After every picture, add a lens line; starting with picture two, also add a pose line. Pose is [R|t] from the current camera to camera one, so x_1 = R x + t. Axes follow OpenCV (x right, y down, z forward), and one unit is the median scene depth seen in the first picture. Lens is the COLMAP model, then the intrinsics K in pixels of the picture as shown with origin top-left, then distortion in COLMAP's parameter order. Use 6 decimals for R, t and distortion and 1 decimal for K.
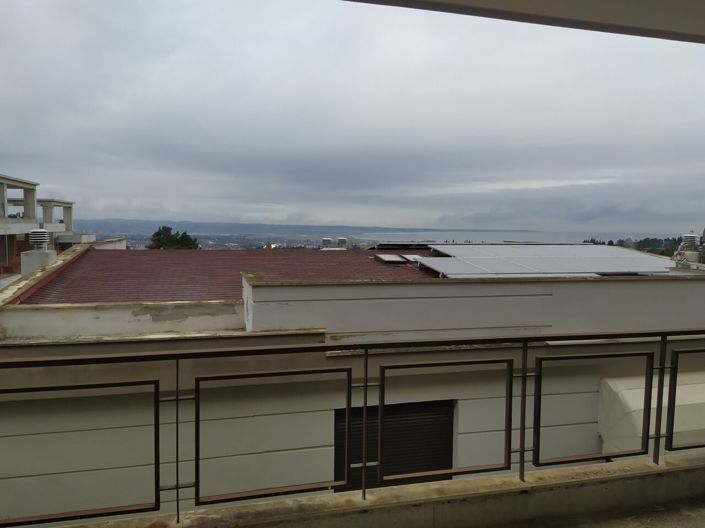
lens RADIAL K [[531.0, 0, 352.5], [0, 531.0, 264.0], [0, 0, 1]] dist [0.091704, -0.124501]
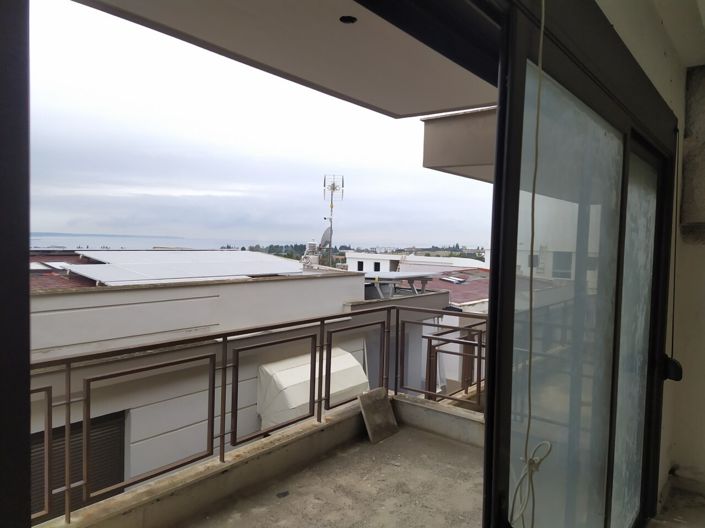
lens RADIAL K [[517.3, 0, 352.5], [0, 517.3, 264.0], [0, 0, 1]] dist [0.090087, -0.107816]
pose [[0.792199, -0.020697, 0.609912, -0.120395], [0.027142, 0.999631, -0.001332, 0.001046], [-0.609659, 0.017610, 0.792468, -0.030293]]
